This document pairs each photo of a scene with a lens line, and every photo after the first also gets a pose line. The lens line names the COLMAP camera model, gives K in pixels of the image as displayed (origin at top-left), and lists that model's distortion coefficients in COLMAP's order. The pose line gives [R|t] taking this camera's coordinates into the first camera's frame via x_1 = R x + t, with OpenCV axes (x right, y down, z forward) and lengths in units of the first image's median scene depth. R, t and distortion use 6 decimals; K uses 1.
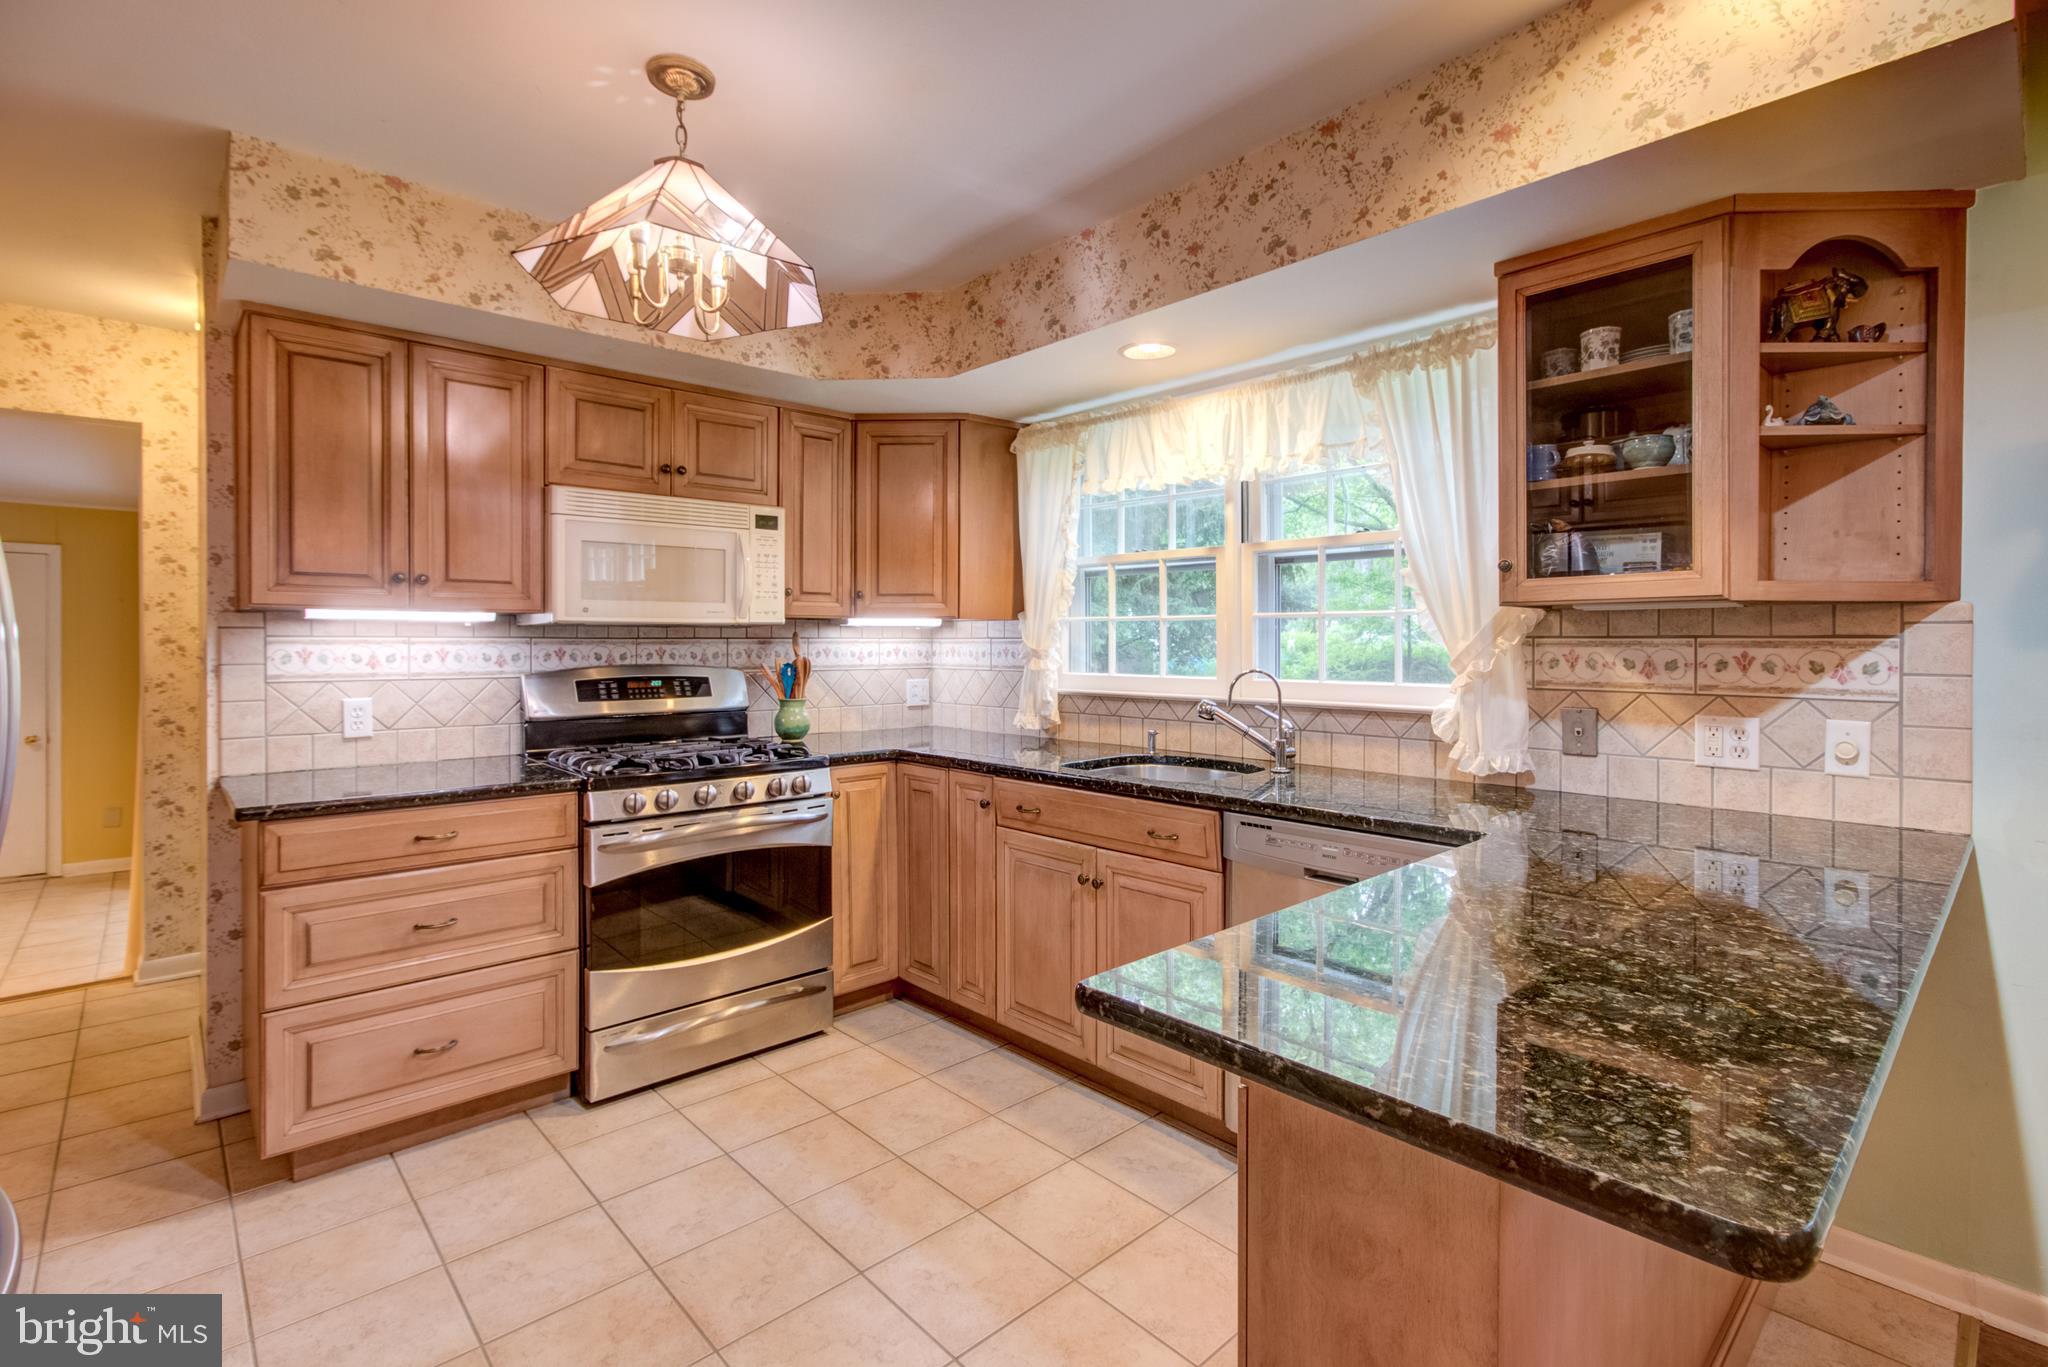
lens RADIAL K [[949.4, 0, 1031.8], [0, 949.4, 644.2], [0, 0, 1]] dist [-0.023937, 0.014676]
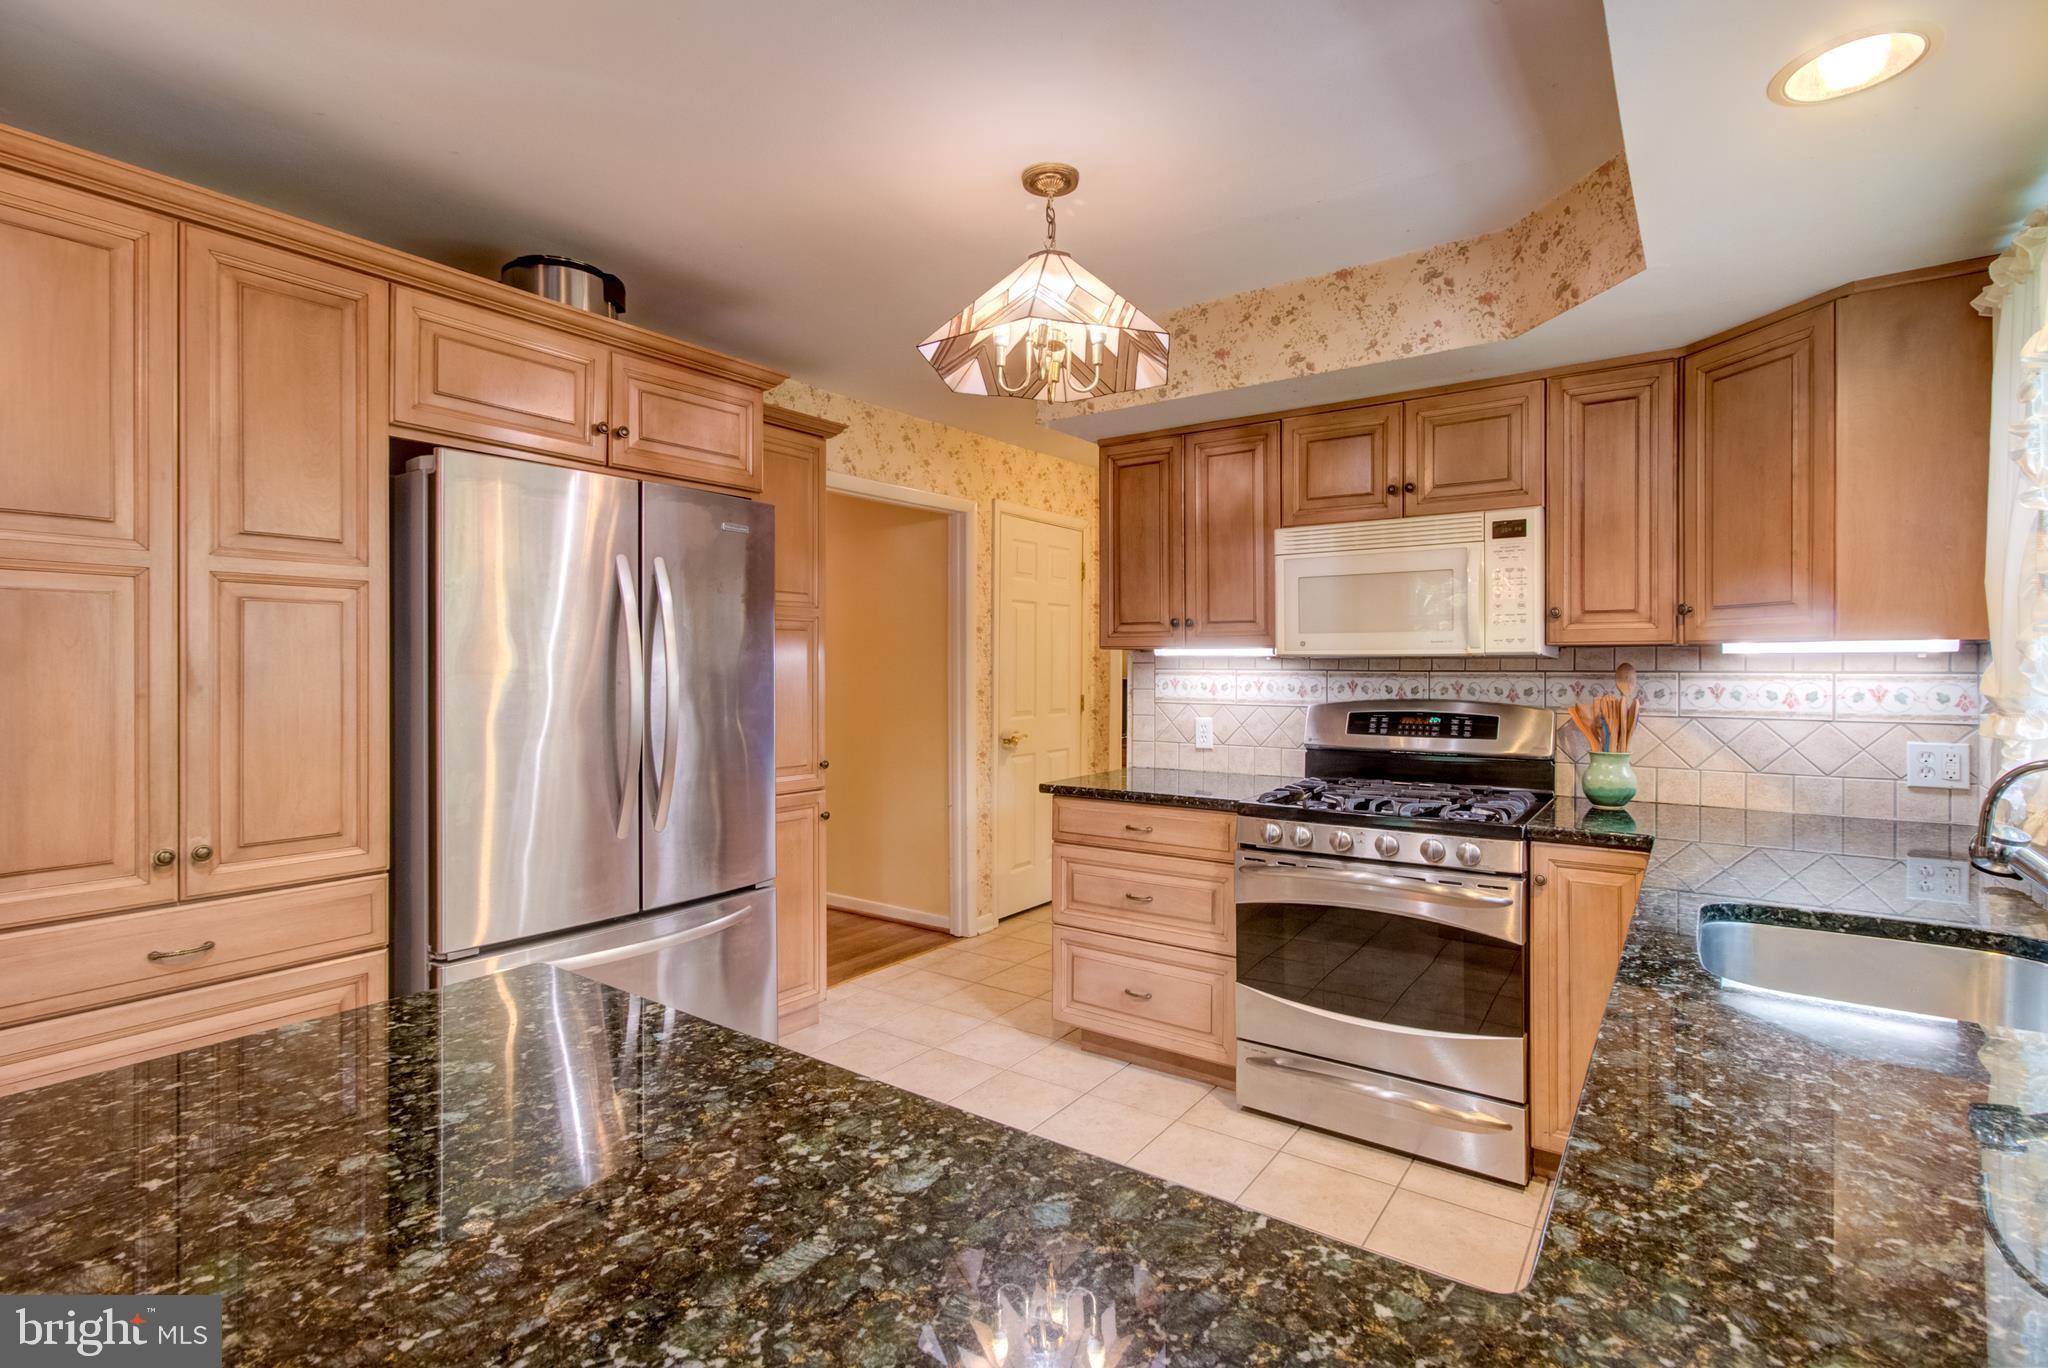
lens RADIAL K [[949.4, 0, 1023.1], [0, 949.4, 660.2], [0, 0, 1]] dist [-0.023937, 0.014676]
pose [[0.205941, -0.011658, -0.978495, 0.513959], [-0.009453, 0.999859, -0.013902, -0.000516], [0.978519, 0.012113, 0.205802, 0.517742]]
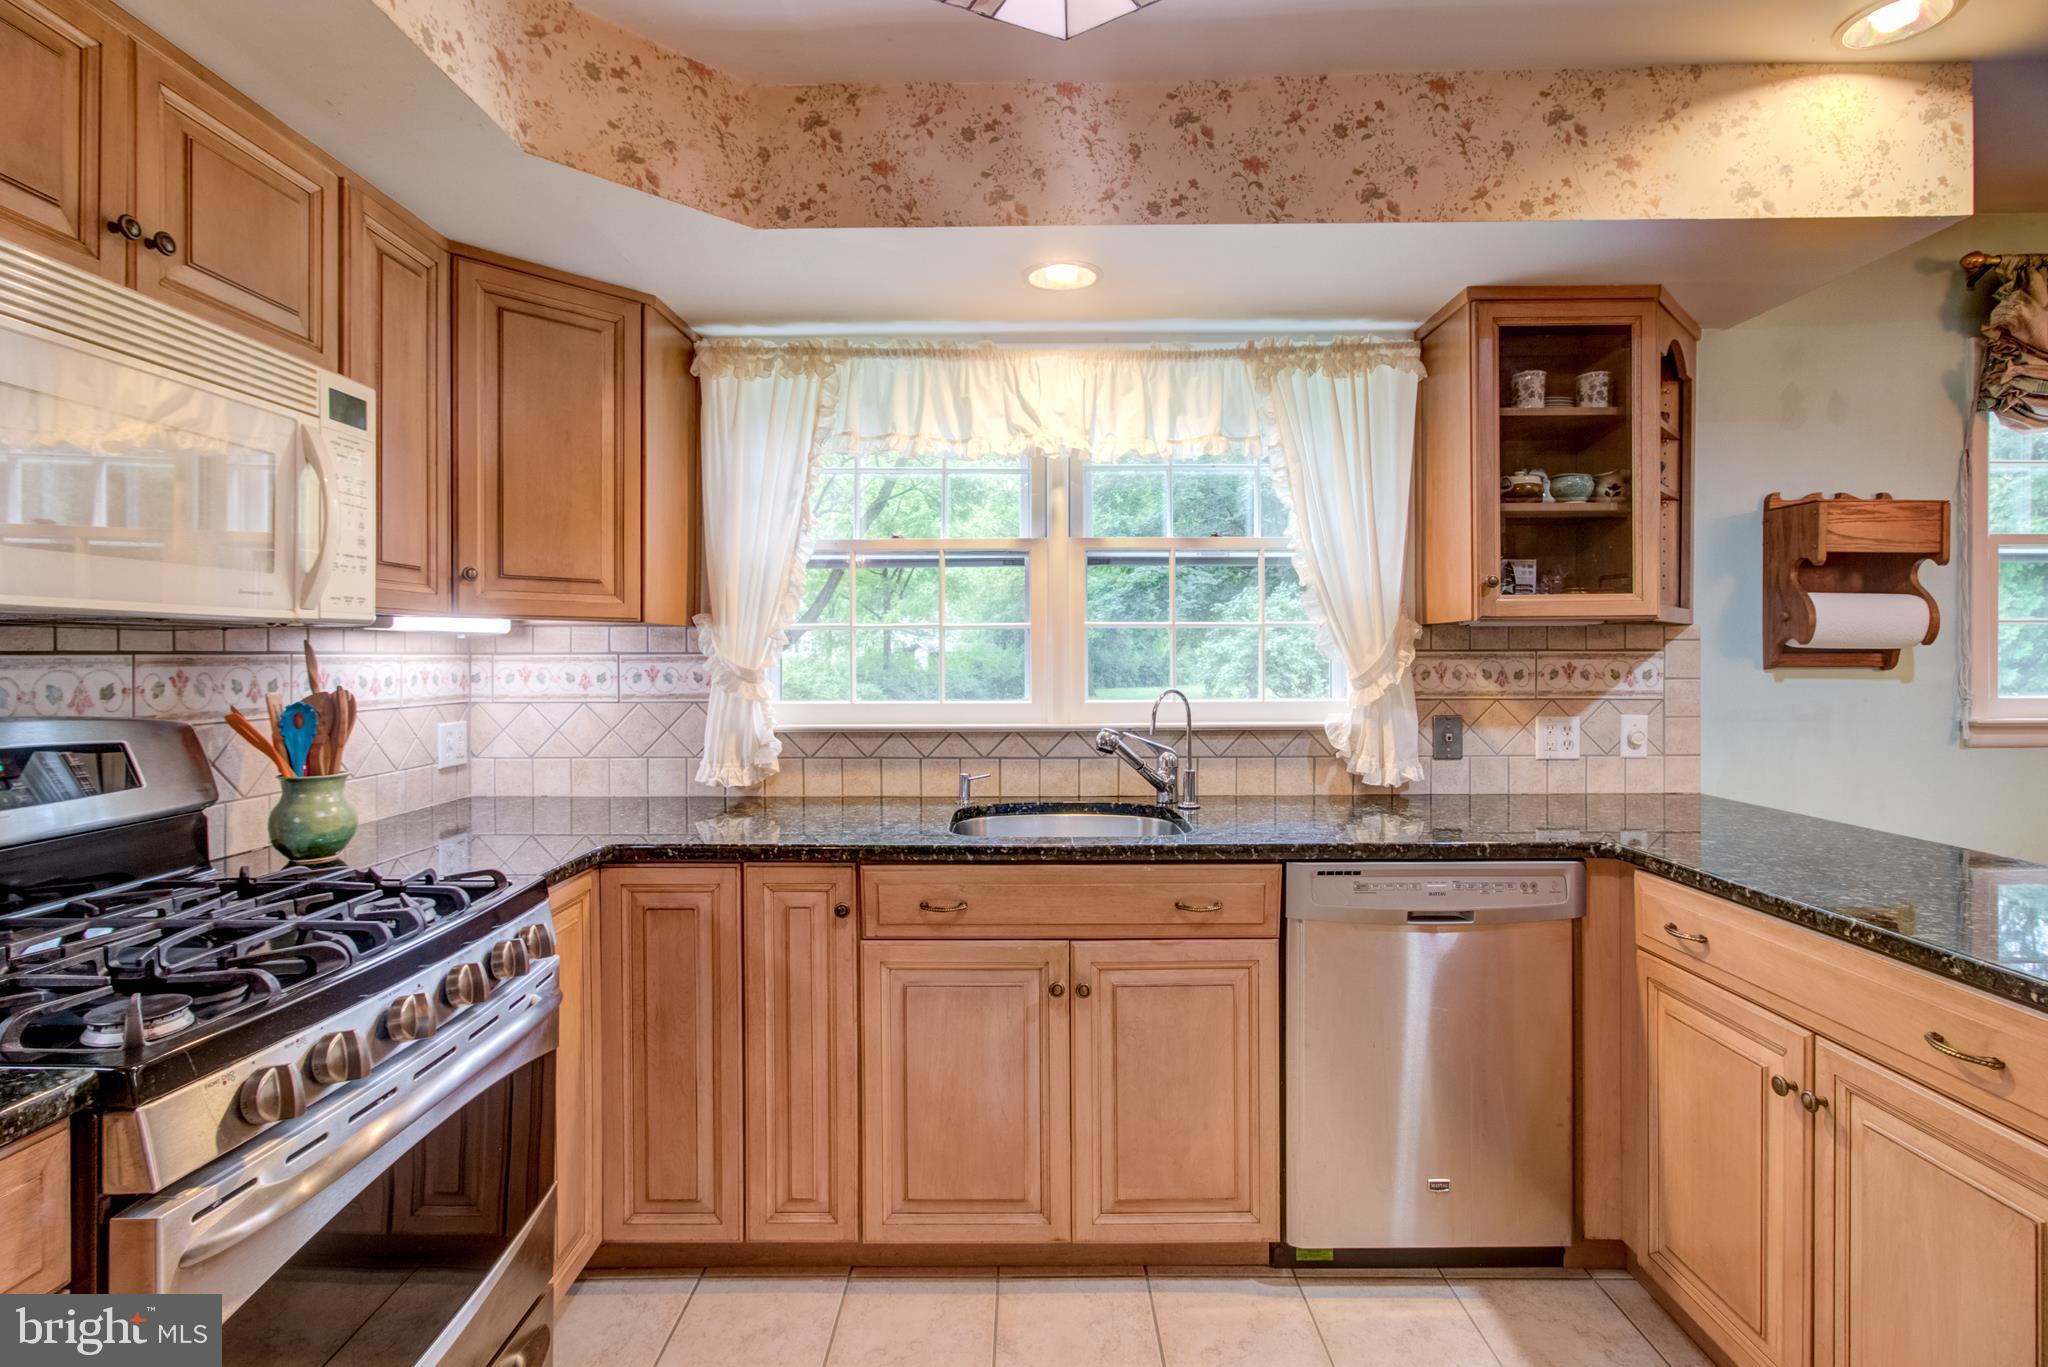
lens RADIAL K [[949.4, 0, 1025.3], [0, 949.4, 655.8], [0, 0, 1]] dist [-0.023937, 0.014676]
pose [[0.685882, -0.003334, 0.727705, -0.473567], [0.006105, 0.999981, -0.001173, -0.002744], [-0.727687, 0.005247, 0.685889, 0.520369]]
